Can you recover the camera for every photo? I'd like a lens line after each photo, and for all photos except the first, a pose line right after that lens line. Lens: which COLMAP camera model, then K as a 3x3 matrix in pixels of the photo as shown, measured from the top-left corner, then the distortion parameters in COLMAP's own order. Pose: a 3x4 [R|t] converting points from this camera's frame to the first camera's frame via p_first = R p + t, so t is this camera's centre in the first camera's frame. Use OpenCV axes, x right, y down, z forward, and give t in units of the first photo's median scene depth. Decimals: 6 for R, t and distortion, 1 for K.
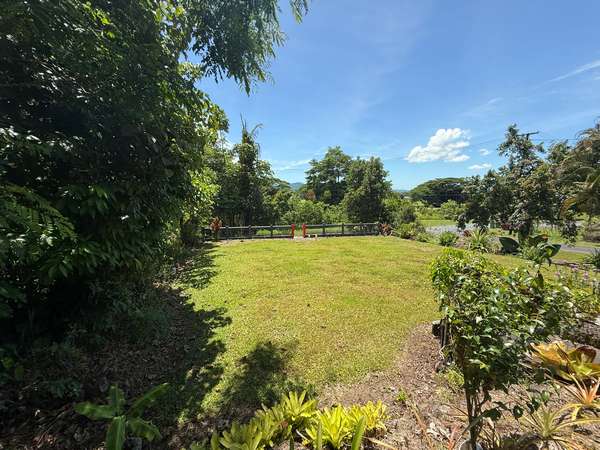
lens RADIAL K [[243.6, 0, 298.7], [0, 243.6, 224.7], [0, 0, 1]] dist [0.001168, -0.000617]
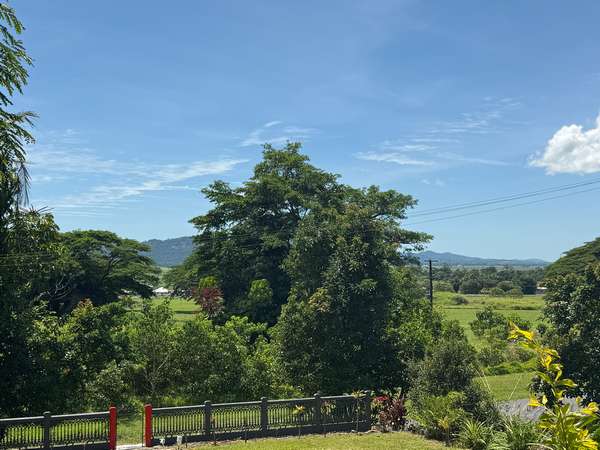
lens RADIAL K [[845.6, 0, 301.8], [0, 845.6, 224.3], [0, 0, 1]] dist [0.131845, 0.000000]
pose [[0.991483, 0.000716, 0.130233, 0.060740], [0.023373, 0.982771, -0.183342, -0.020562], [-0.128120, 0.184825, 0.974384, -0.185114]]
